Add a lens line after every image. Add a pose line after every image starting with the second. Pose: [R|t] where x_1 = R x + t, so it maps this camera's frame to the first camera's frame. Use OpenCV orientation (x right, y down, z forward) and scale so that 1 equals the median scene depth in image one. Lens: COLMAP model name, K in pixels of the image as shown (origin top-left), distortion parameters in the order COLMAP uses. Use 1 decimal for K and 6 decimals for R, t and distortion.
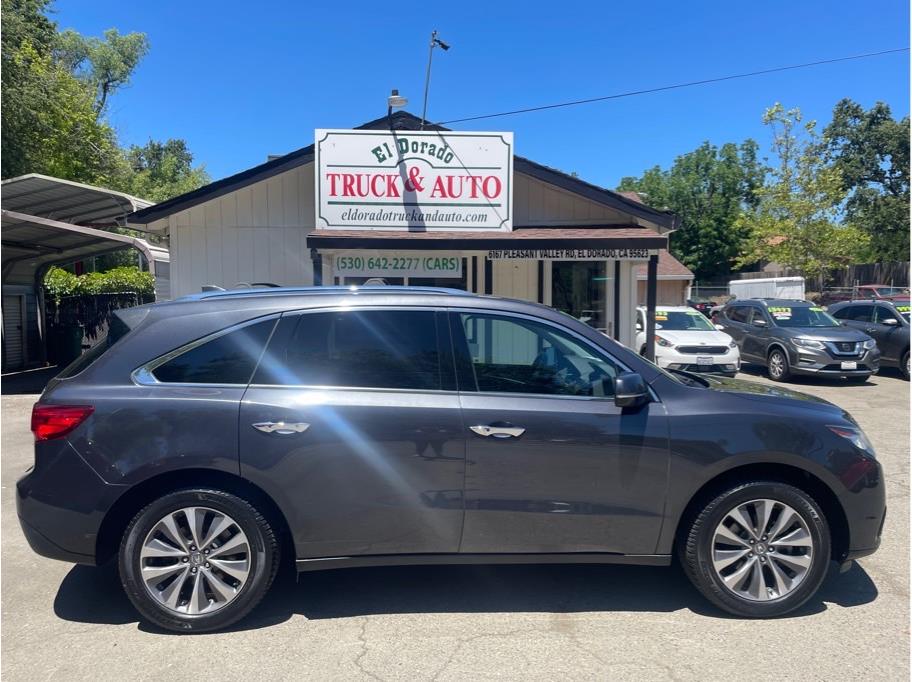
lens RADIAL K [[686.7, 0, 455.7], [0, 686.7, 342.5], [0, 0, 1]] dist [0.105592, -0.126136]
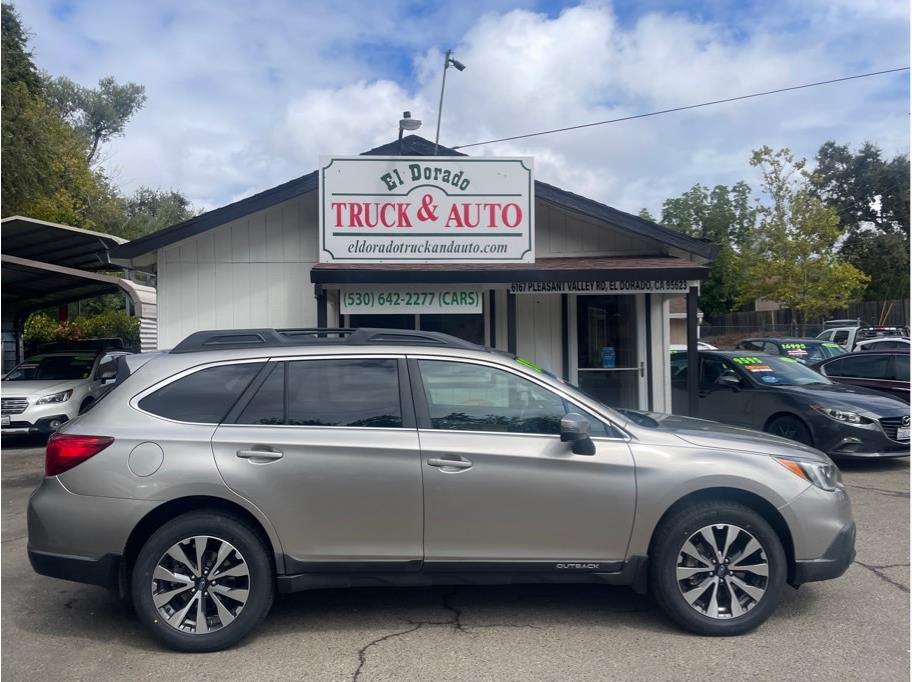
lens RADIAL K [[689.0, 0, 461.8], [0, 689.0, 334.7], [0, 0, 1]] dist [0.099118, -0.133383]
pose [[0.999726, -0.011908, 0.020132, -0.034867], [0.013369, 0.997162, -0.074089, 0.000328], [-0.019193, 0.074337, 0.997048, 0.096595]]
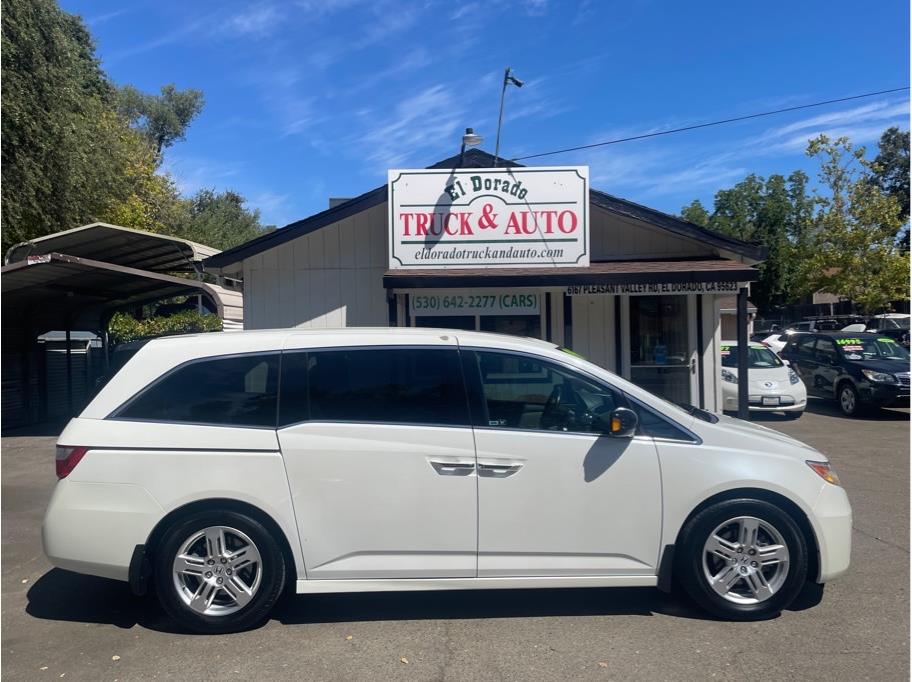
lens RADIAL K [[687.6, 0, 457.9], [0, 687.6, 339.5], [0, 0, 1]] dist [0.099221, -0.123387]
pose [[0.998463, -0.016232, -0.052998, -0.053379], [0.013061, 0.998134, -0.059641, -0.002989], [0.053867, 0.058857, 0.996812, 0.027949]]
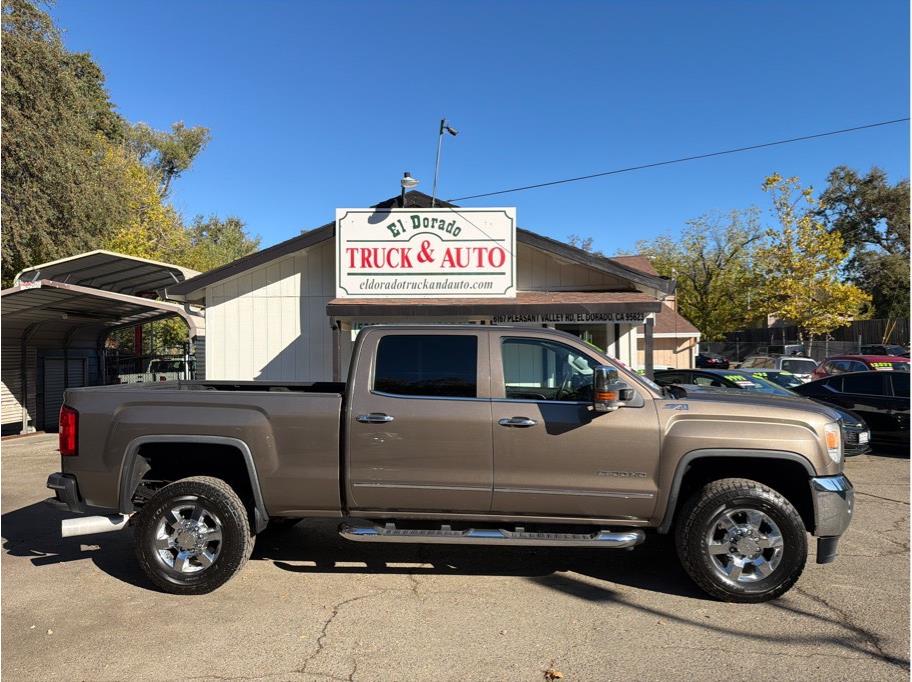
lens RADIAL K [[630.4, 0, 456.4], [0, 630.4, 353.1], [0, 0, 1]] dist [0.131491, -0.174715]
pose [[0.998971, -0.009631, -0.044329, 0.031531], [0.006734, 0.997859, -0.065060, -0.009840], [0.044861, 0.064695, 0.996896, 0.012274]]
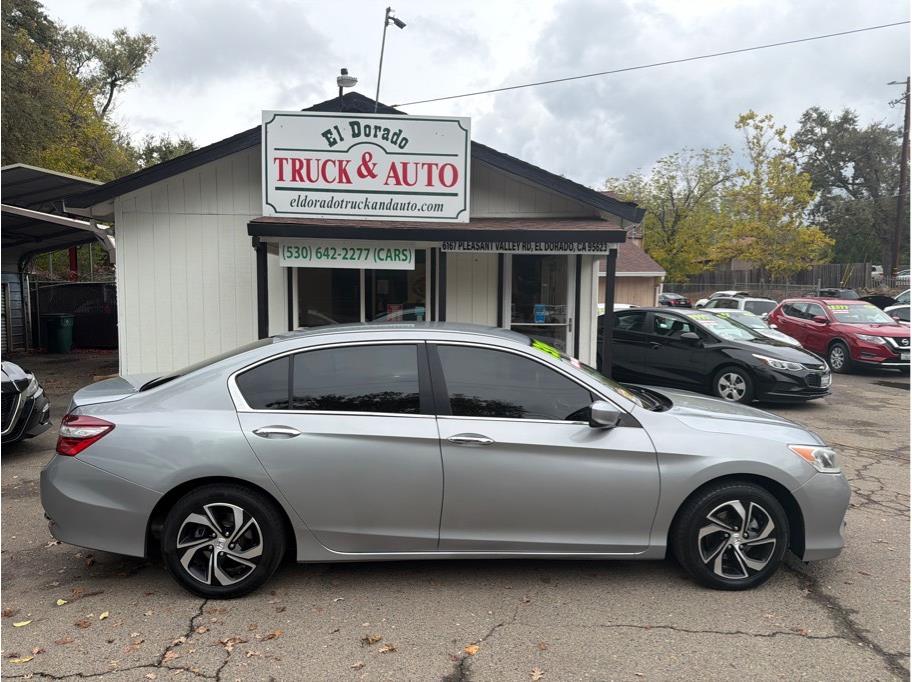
lens RADIAL K [[629.9, 0, 469.0], [0, 629.9, 356.3], [0, 0, 1]] dist [0.114312, -0.144210]
pose [[0.999682, 0.009152, 0.023484, 0.062573], [-0.009999, 0.999295, 0.036177, -0.005527], [-0.023136, -0.036401, 0.999069, 0.107548]]
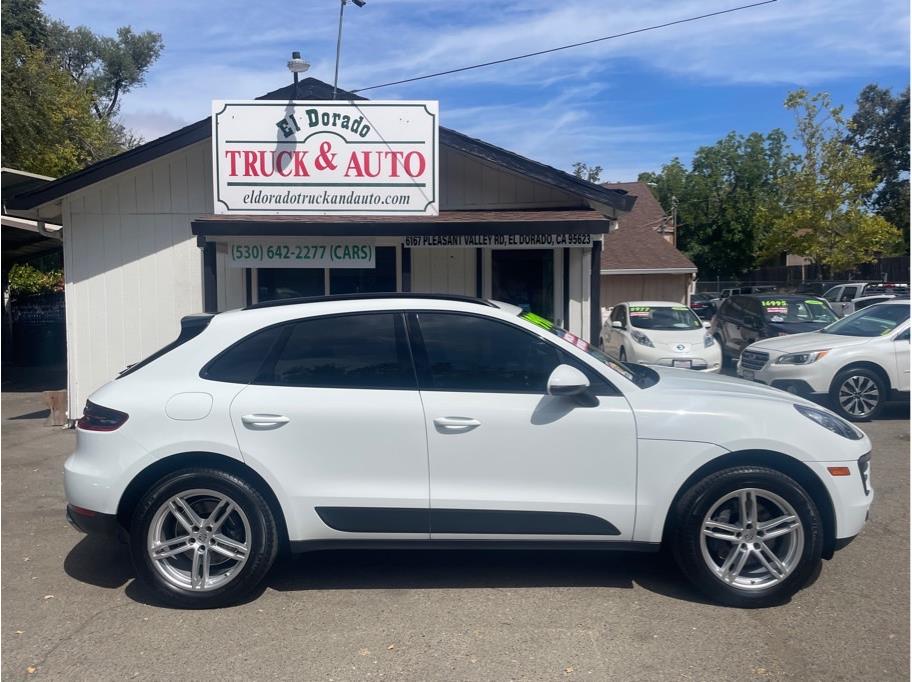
lens RADIAL K [[687.6, 0, 457.9], [0, 687.6, 339.5], [0, 0, 1]] dist [0.099221, -0.123387]
pose [[0.999201, -0.002519, -0.039896, 0.141653], [0.002481, 0.999996, -0.001016, -0.002841], [0.039898, 0.000916, 0.999203, 0.129919]]
